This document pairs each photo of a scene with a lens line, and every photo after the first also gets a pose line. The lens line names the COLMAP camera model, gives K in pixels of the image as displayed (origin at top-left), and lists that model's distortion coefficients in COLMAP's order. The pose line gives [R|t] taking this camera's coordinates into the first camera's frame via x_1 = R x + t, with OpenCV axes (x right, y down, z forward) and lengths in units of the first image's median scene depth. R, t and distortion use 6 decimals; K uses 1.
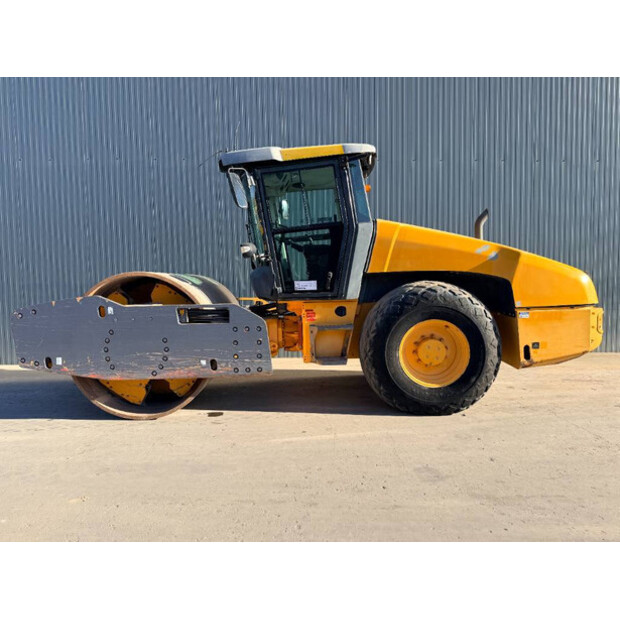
lens RADIAL K [[436.0, 0, 318.5], [0, 436.0, 308.7], [0, 0, 1]] dist [0.098955, -0.160627]
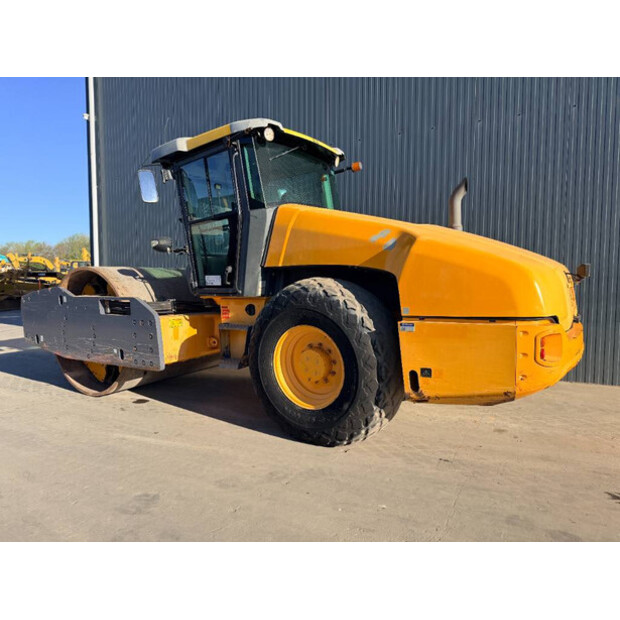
lens RADIAL K [[436.0, 0, 318.5], [0, 436.0, 308.7], [0, 0, 1]] dist [0.098955, -0.160627]
pose [[0.856718, 0.047574, -0.513587, 0.688963], [-0.041513, 0.998867, 0.023277, -0.025242], [0.514112, 0.001379, 0.857722, 0.320287]]
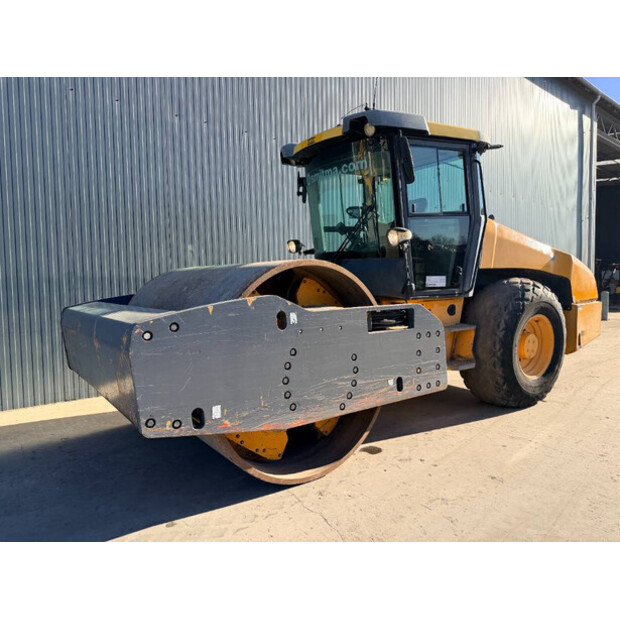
lens RADIAL K [[436.0, 0, 318.5], [0, 436.0, 308.7], [0, 0, 1]] dist [0.098955, -0.160627]
pose [[0.807470, -0.028546, 0.589218, -0.777140], [0.033120, 0.999447, 0.003032, -0.009704], [-0.588978, 0.017067, 0.807969, 0.451427]]
